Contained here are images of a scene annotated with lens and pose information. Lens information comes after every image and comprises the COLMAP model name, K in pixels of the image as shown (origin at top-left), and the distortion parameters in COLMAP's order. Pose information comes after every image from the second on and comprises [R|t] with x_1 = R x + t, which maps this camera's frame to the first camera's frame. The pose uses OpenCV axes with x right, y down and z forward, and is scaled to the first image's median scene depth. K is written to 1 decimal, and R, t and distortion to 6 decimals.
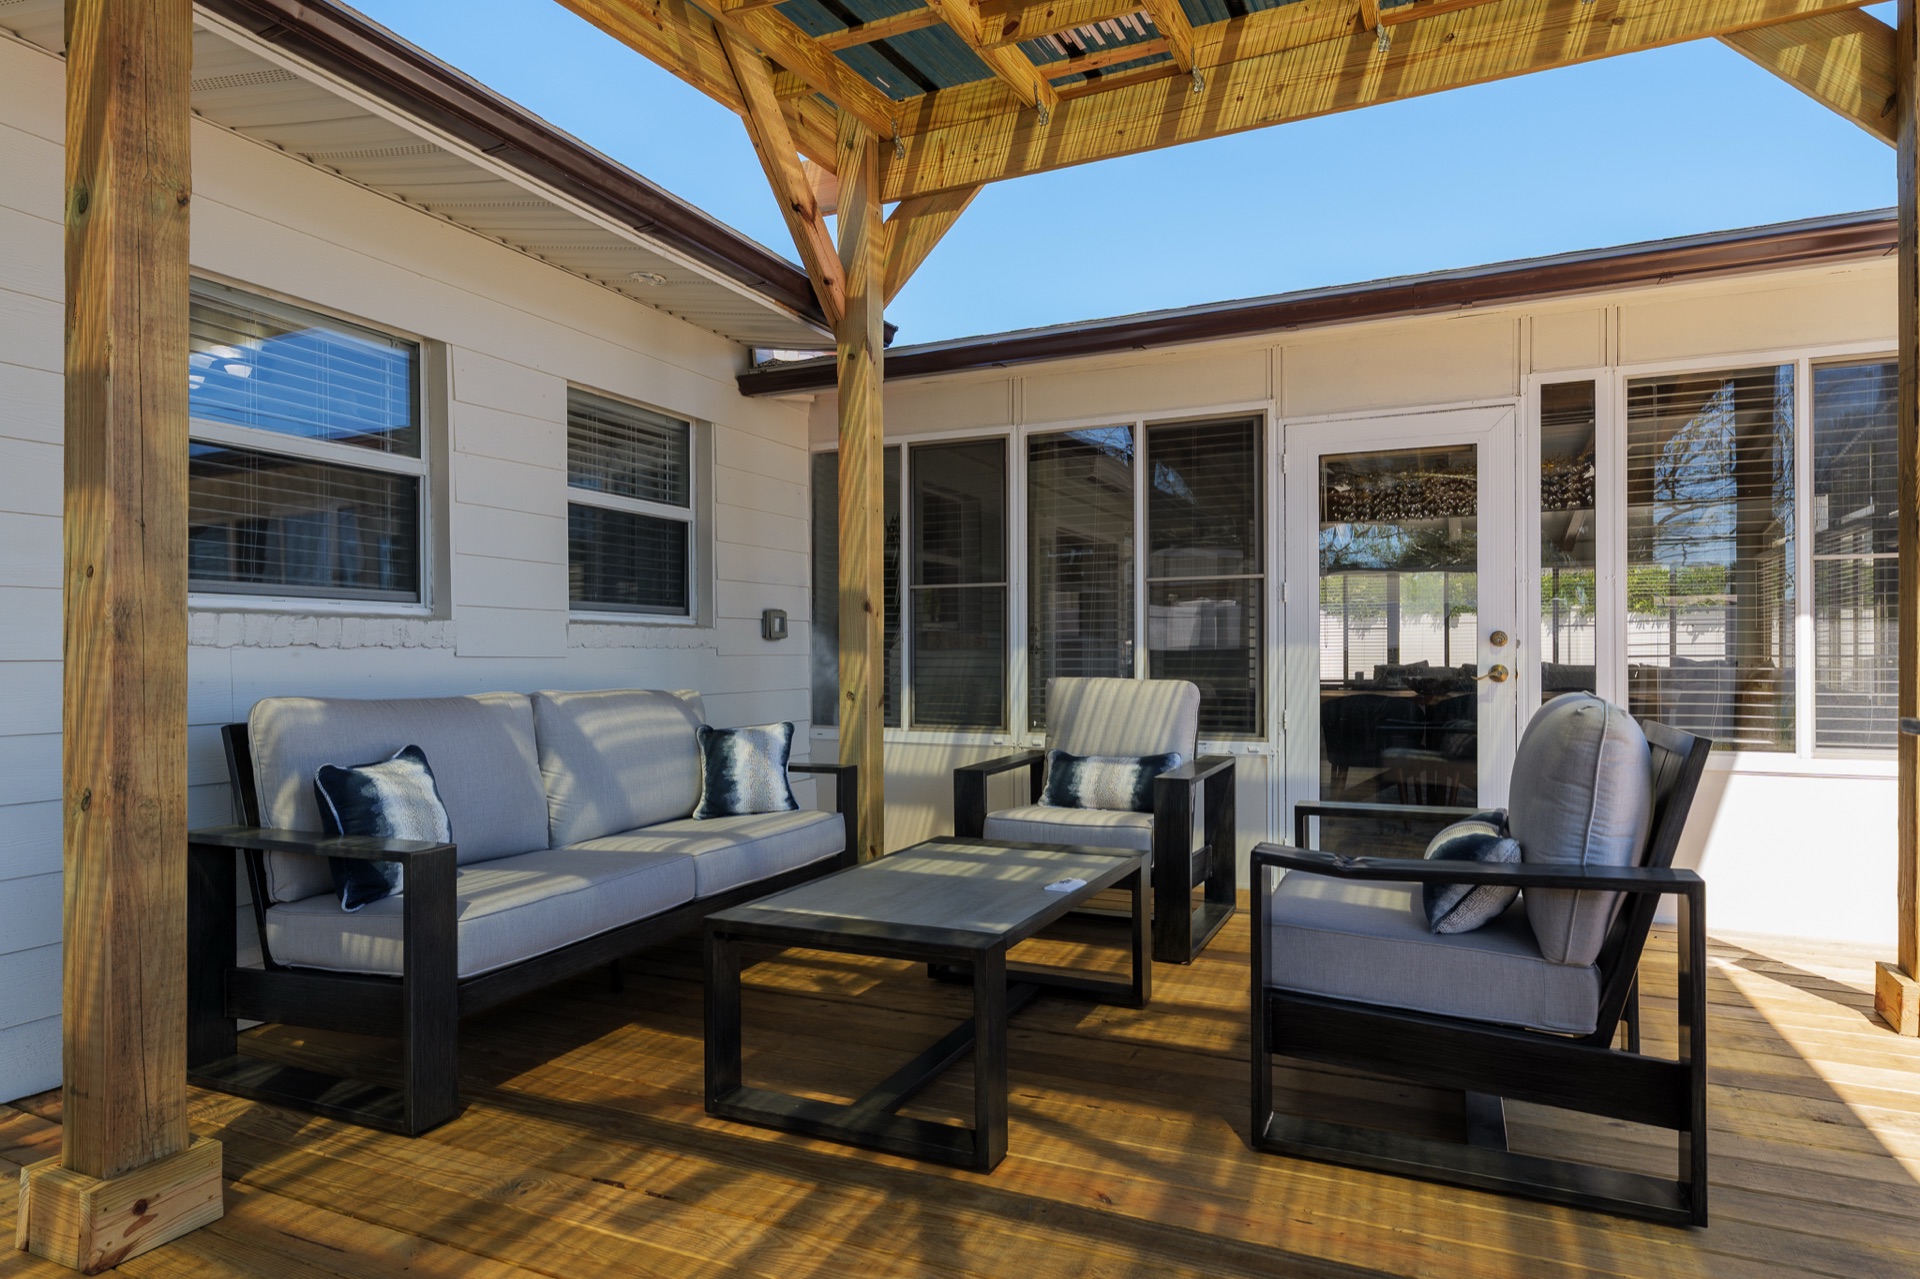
lens RADIAL K [[1119.8, 0, 955.4], [0, 1119.8, 638.7], [0, 0, 1]] dist [0.002996, 0.000975]
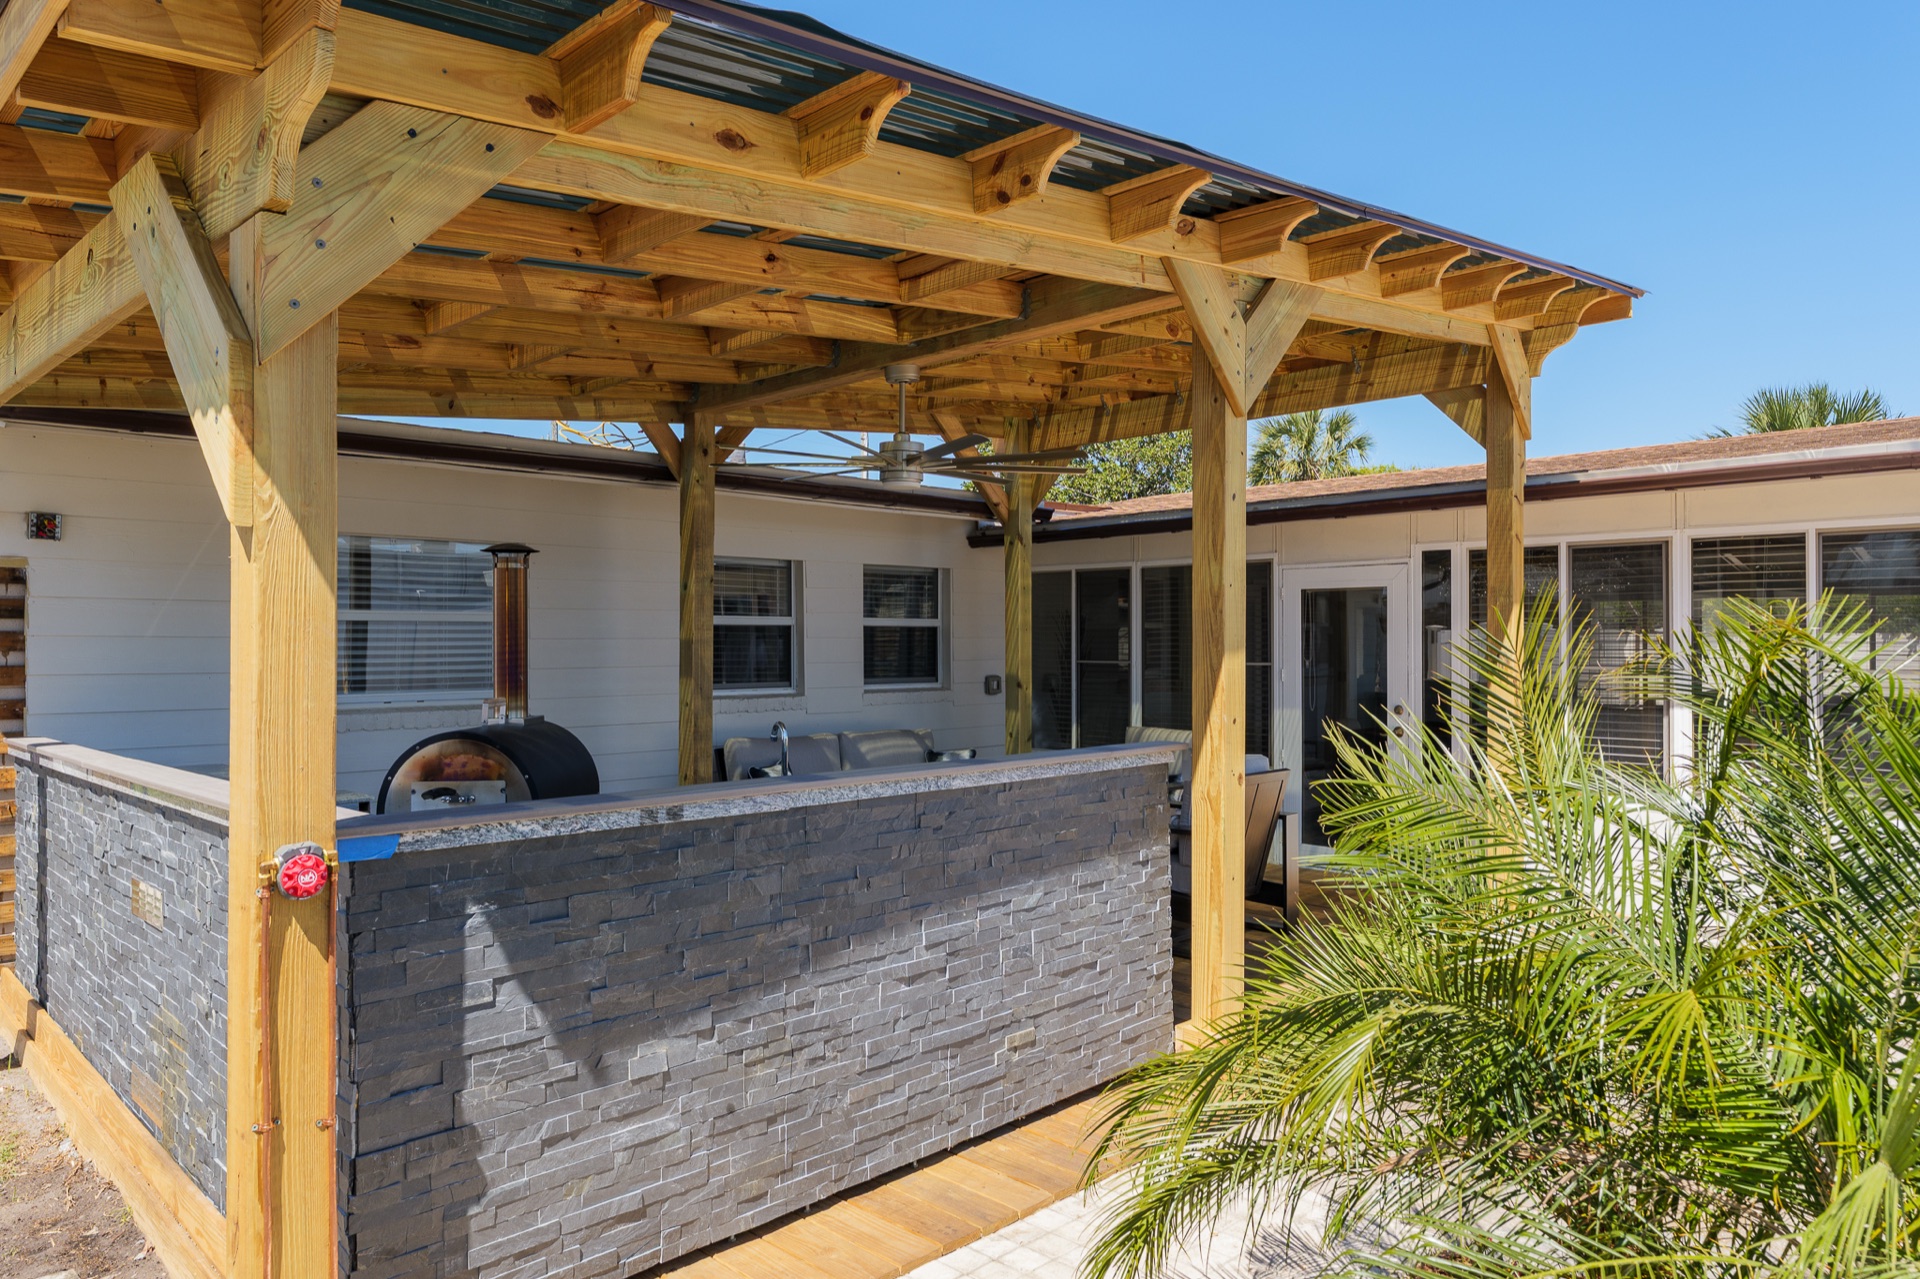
lens RADIAL K [[1193.7, 0, 963.4], [0, 1193.7, 654.3], [0, 0, 1]] dist [-0.000556, -0.000628]
pose [[0.944539, 0.002761, -0.328387, 0.461883], [0.003314, 0.999834, 0.017938, -0.110334], [0.328382, -0.018032, 0.944373, -0.826230]]
